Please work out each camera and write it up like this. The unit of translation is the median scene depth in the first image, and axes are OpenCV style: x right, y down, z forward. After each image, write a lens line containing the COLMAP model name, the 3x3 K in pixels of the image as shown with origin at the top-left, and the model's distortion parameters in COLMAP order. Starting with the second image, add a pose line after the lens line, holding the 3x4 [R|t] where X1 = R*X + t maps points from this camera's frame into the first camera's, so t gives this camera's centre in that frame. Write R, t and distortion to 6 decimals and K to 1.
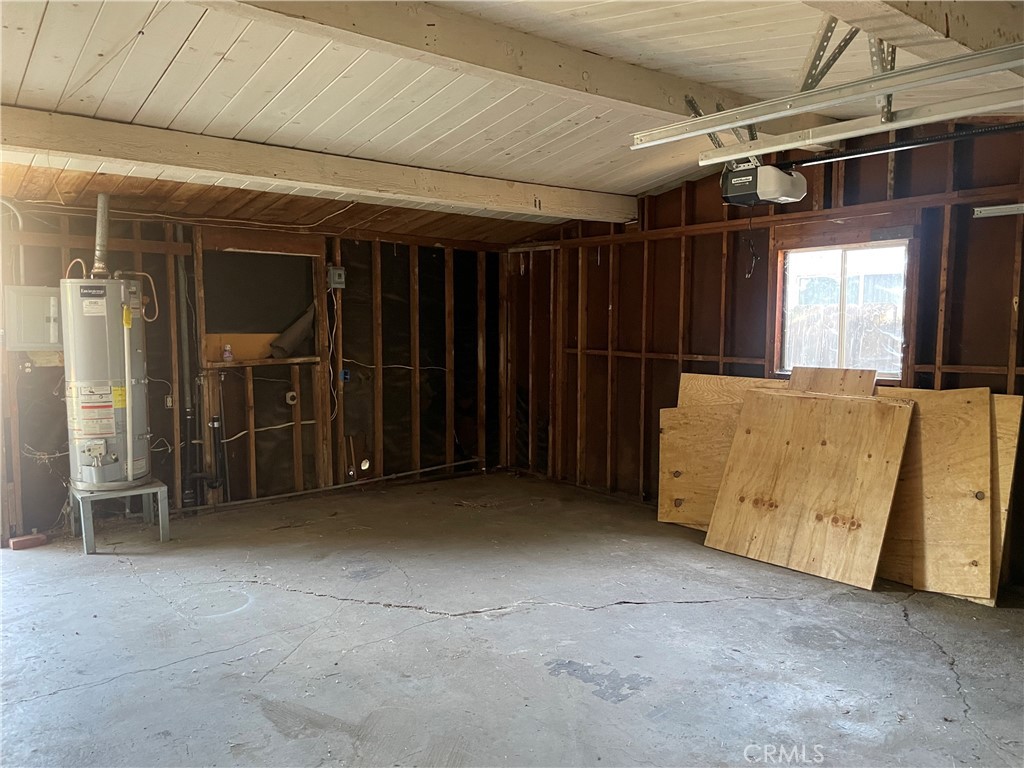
lens RADIAL K [[780.4, 0, 517.7], [0, 780.4, 382.9], [0, 0, 1]] dist [0.076013, -0.108548]
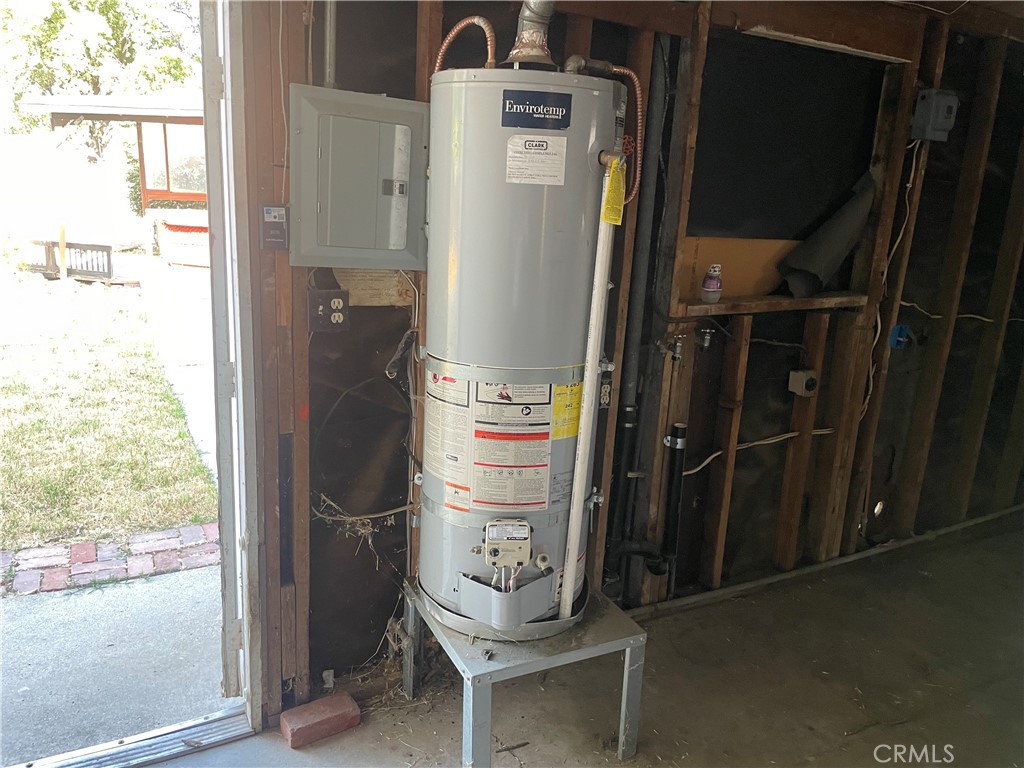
lens RADIAL K [[780.4, 0, 508.2], [0, 780.4, 391.3], [0, 0, 1]] dist [0.076013, -0.108548]
pose [[0.980179, 0.100601, -0.170672, -0.464081], [-0.071300, 0.982884, 0.169869, -0.051908], [0.184839, -0.154333, 0.970575, 0.630752]]
